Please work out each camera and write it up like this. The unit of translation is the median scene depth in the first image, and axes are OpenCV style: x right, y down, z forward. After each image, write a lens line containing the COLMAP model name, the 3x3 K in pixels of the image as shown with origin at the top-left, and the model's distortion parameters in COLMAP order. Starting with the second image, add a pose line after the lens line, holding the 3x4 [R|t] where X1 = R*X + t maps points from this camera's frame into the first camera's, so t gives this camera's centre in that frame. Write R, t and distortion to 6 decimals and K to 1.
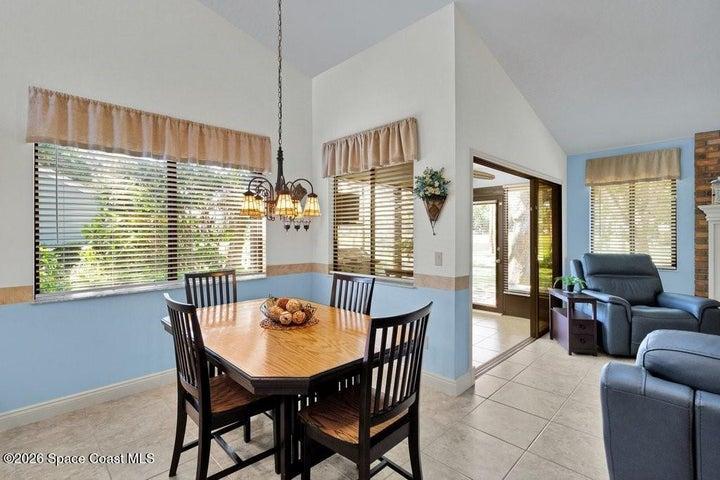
lens RADIAL K [[343.7, 0, 364.7], [0, 343.7, 231.7], [0, 0, 1]] dist [0.002382, 0.001102]
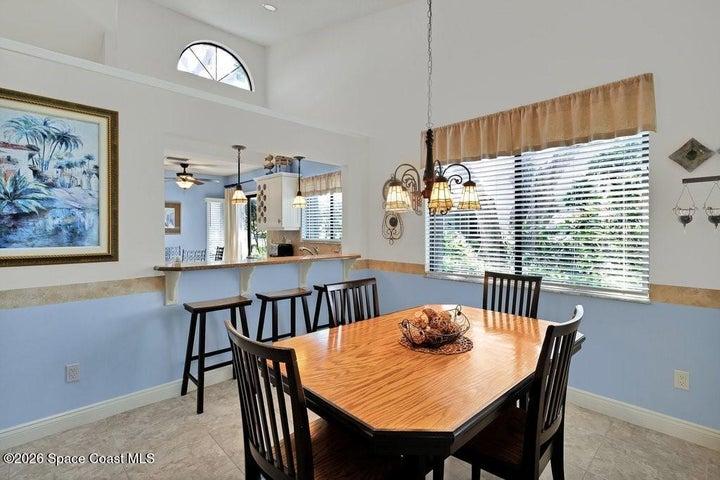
lens RADIAL K [[343.7, 0, 364.7], [0, 343.7, 231.7], [0, 0, 1]] dist [0.002382, 0.001102]
pose [[-0.012767, 0.010068, -0.999868, 0.397447], [0.001476, 0.999948, 0.010050, -0.000905], [0.999917, -0.001348, -0.012781, 0.577158]]
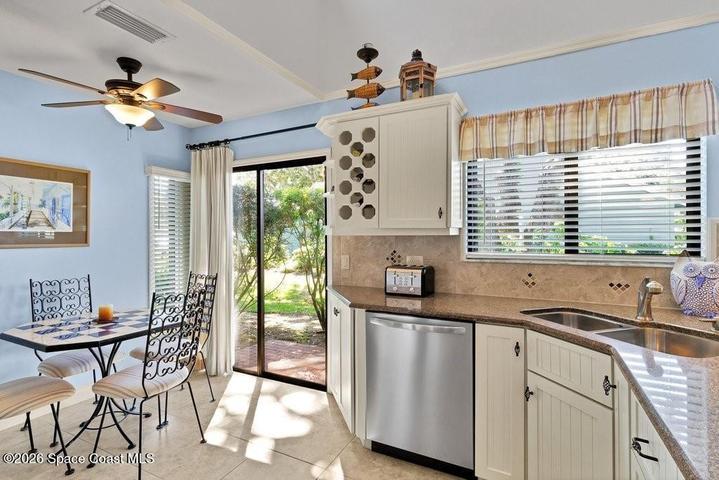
lens RADIAL K [[343.3, 0, 364.2], [0, 343.3, 231.7], [0, 0, 1]] dist [0.002382, 0.001102]
pose [[0.329392, -0.010863, -0.944131, -0.671896], [0.003302, 0.999941, -0.010353, 0.006651], [0.944188, 0.000292, 0.329408, -0.223557]]
